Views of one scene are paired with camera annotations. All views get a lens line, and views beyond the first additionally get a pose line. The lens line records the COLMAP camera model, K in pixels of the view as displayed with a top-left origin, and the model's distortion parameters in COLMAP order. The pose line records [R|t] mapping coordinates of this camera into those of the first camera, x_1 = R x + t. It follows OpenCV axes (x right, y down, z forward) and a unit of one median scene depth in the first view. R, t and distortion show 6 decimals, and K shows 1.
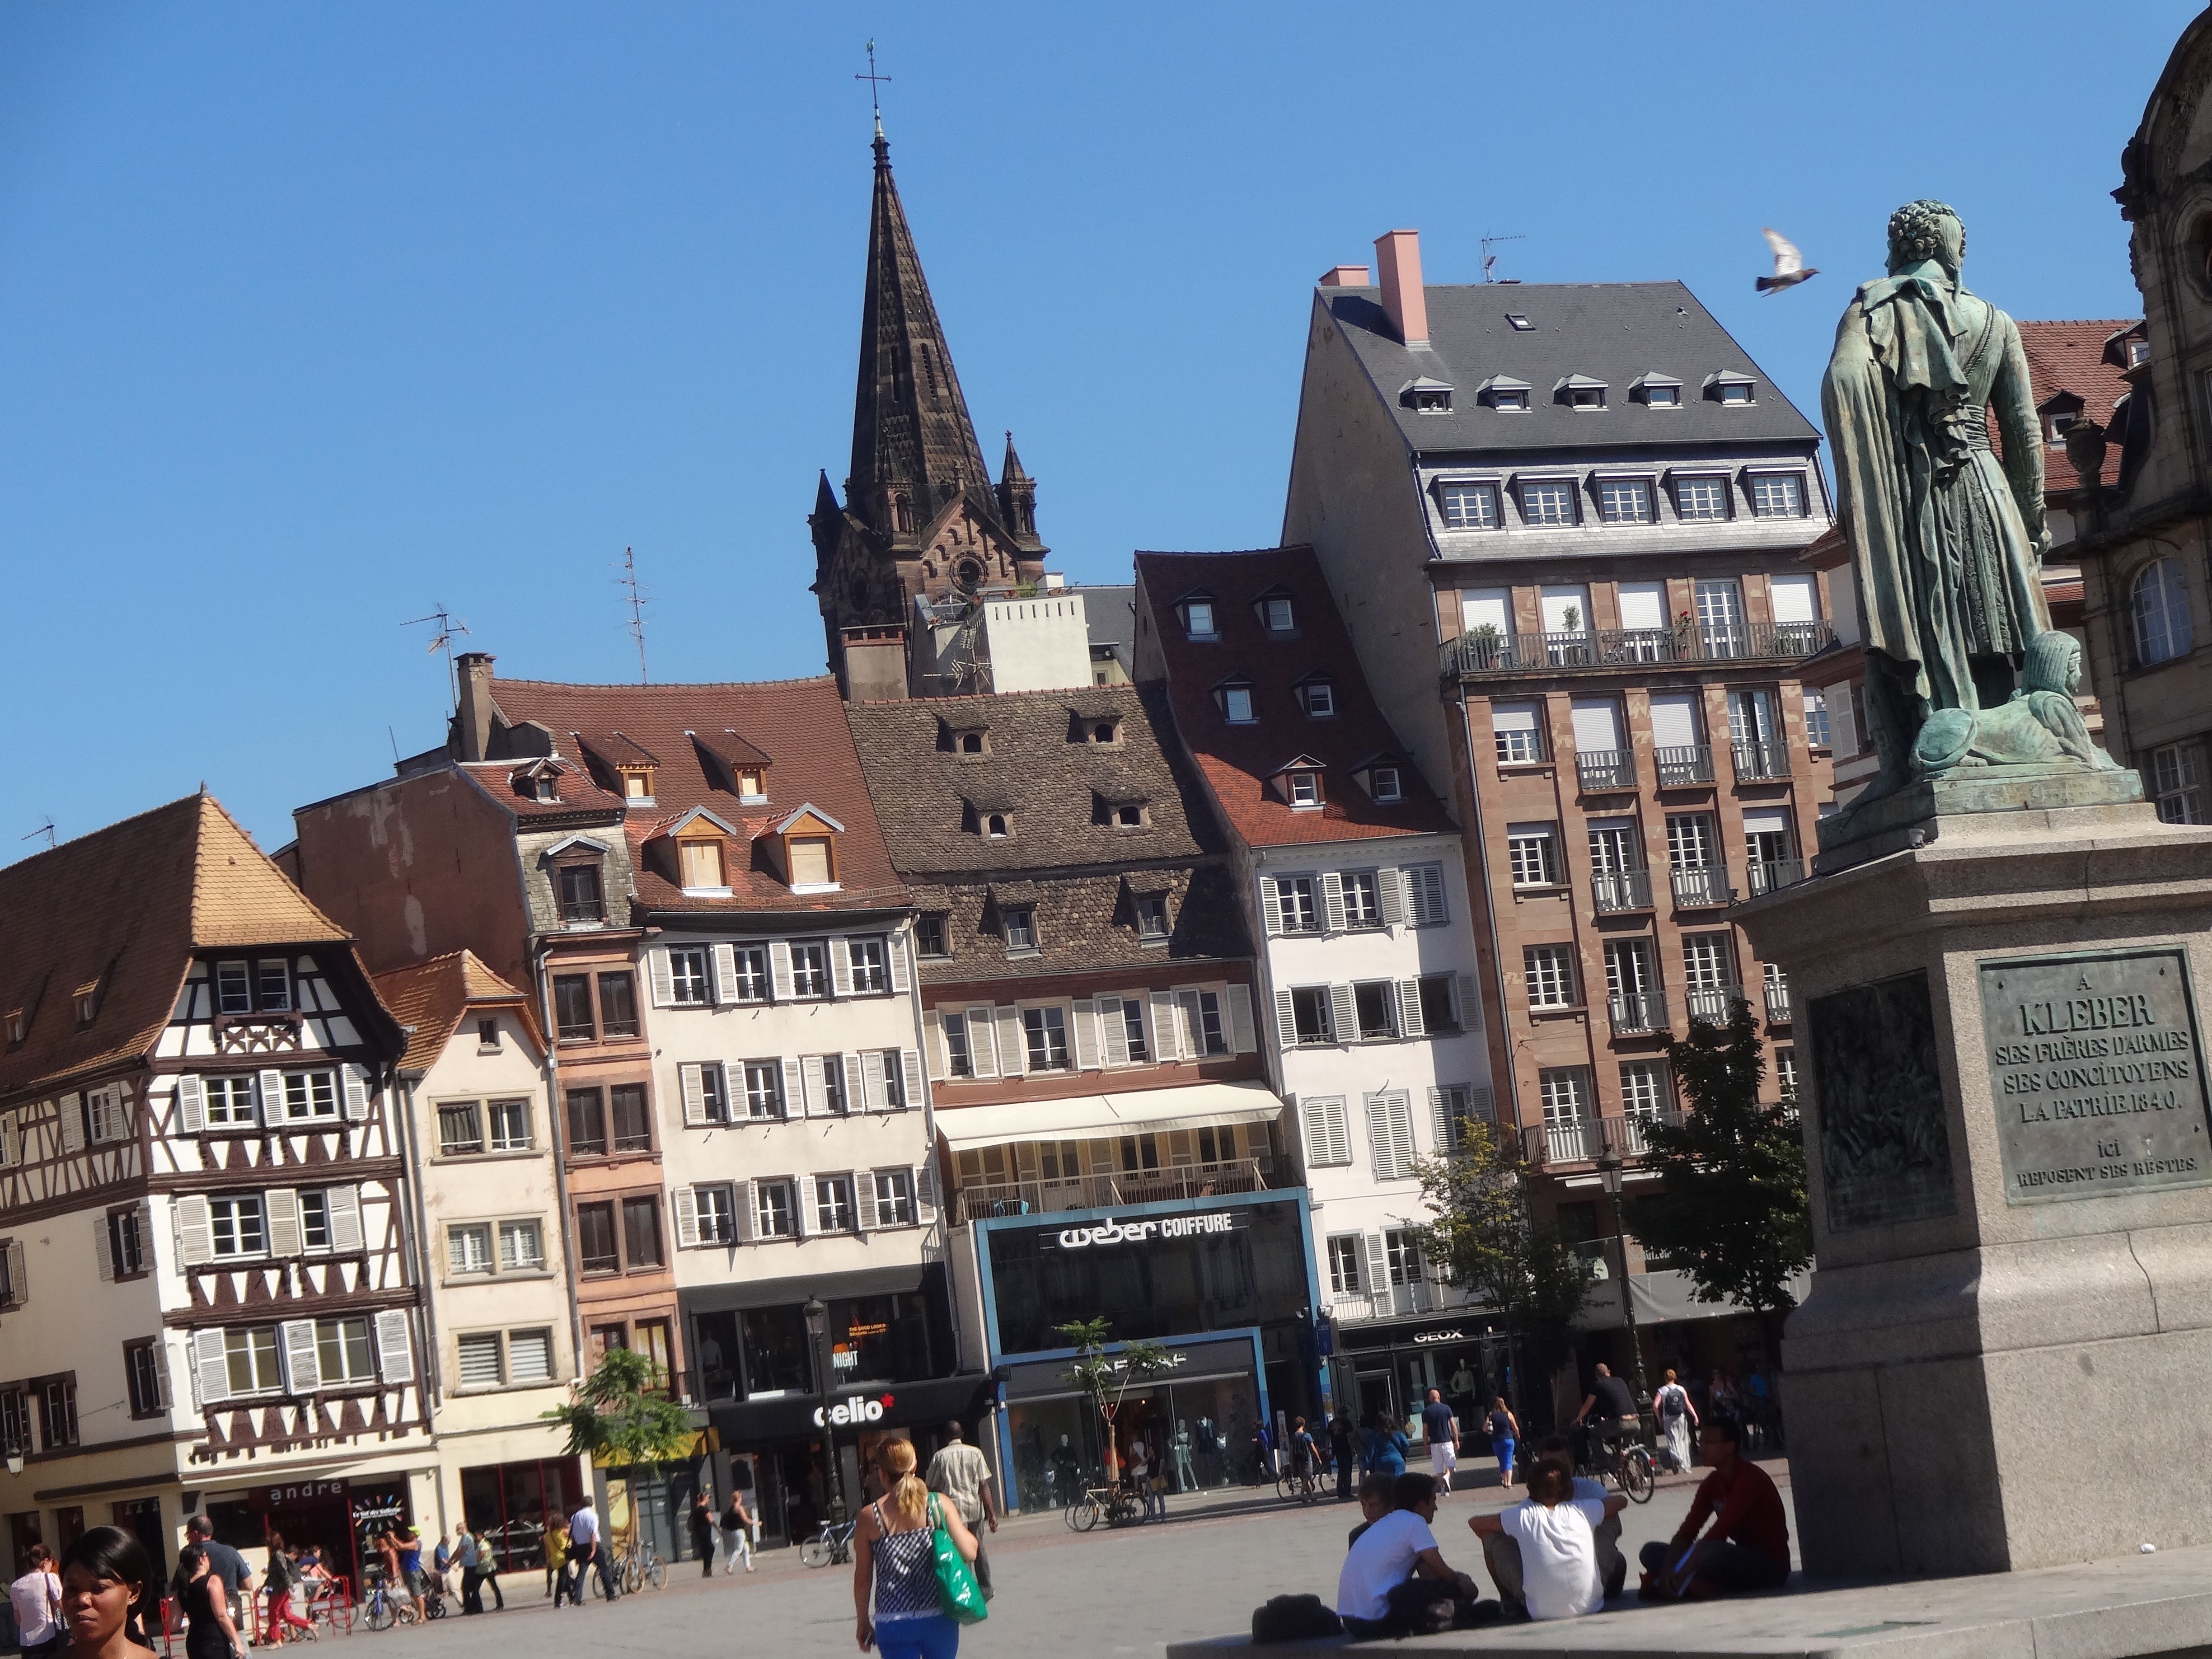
lens RADIAL K [[5343.5, 0, 1105.6], [0, 5343.5, 578.1], [0, 0, 1]] dist [0.064946, -0.373375]
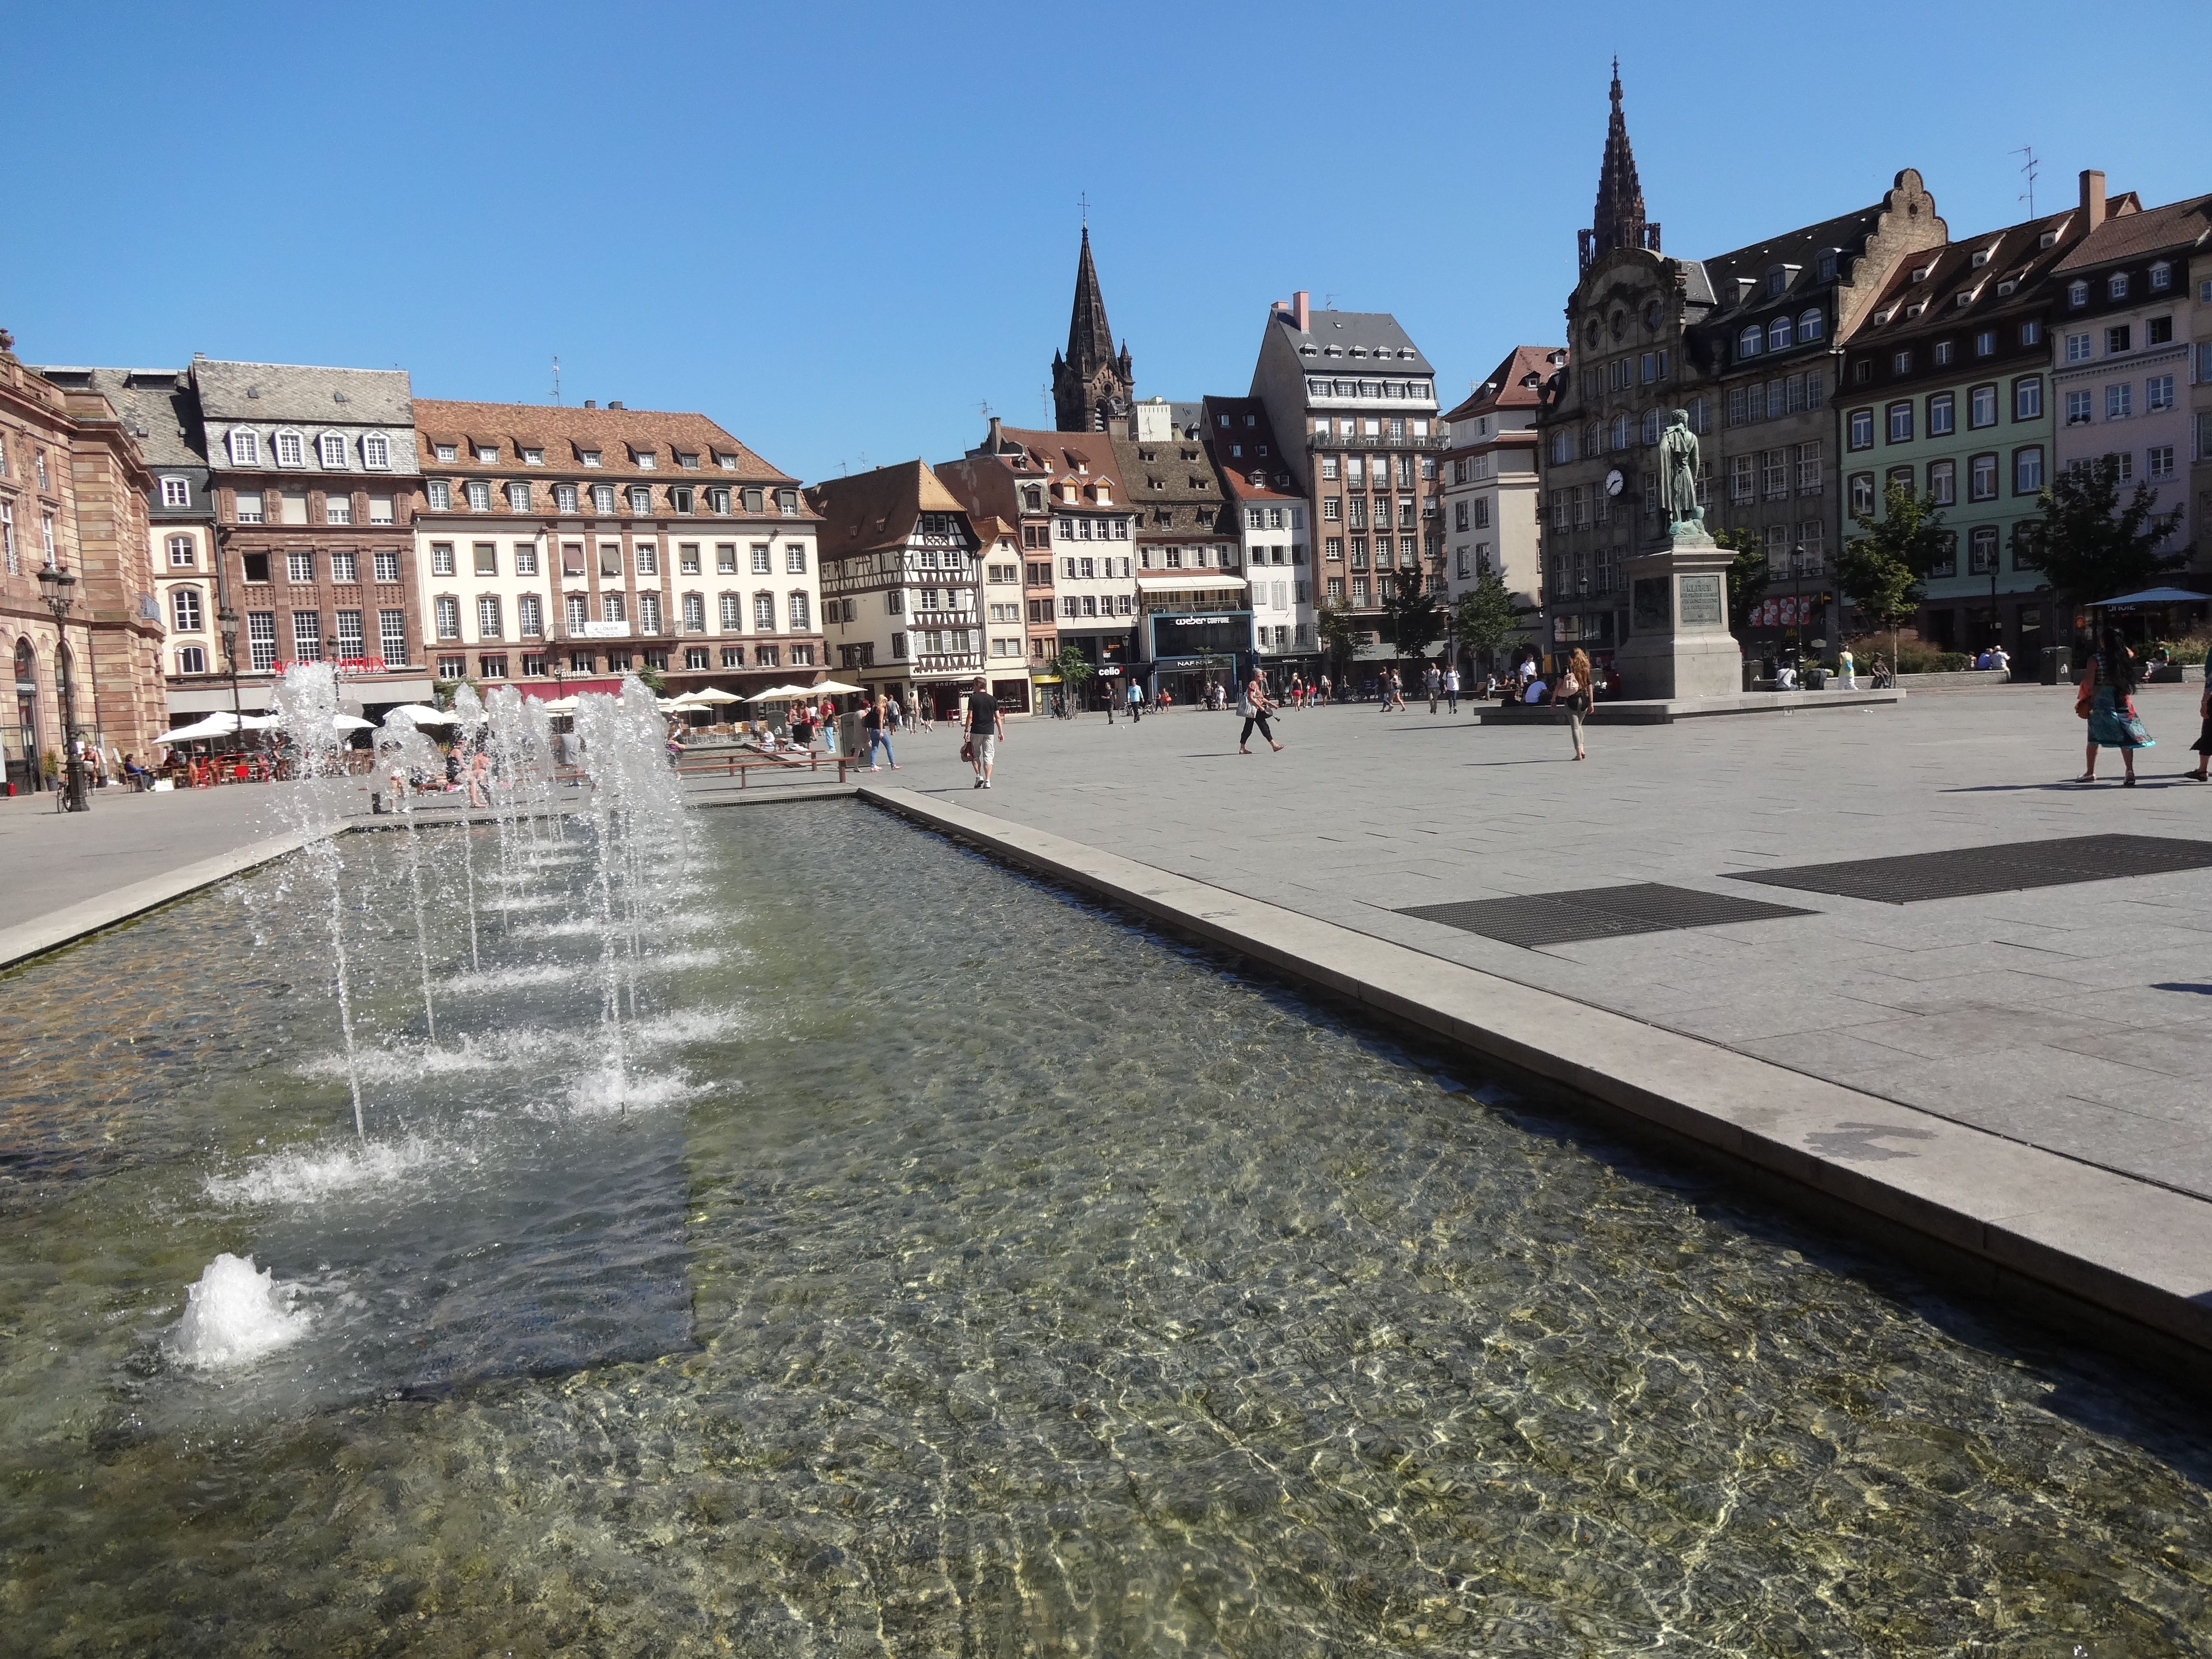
lens RADIAL K [[1972.4, 0, 1106.0], [0, 1972.4, 829.5], [0, 0, 1]] dist [0.069012, -0.246051]
pose [[0.997462, 0.063781, 0.031656, -0.077045], [-0.069256, 0.972315, 0.223174, -0.013446], [-0.016545, -0.224800, 0.974264, -0.153687]]
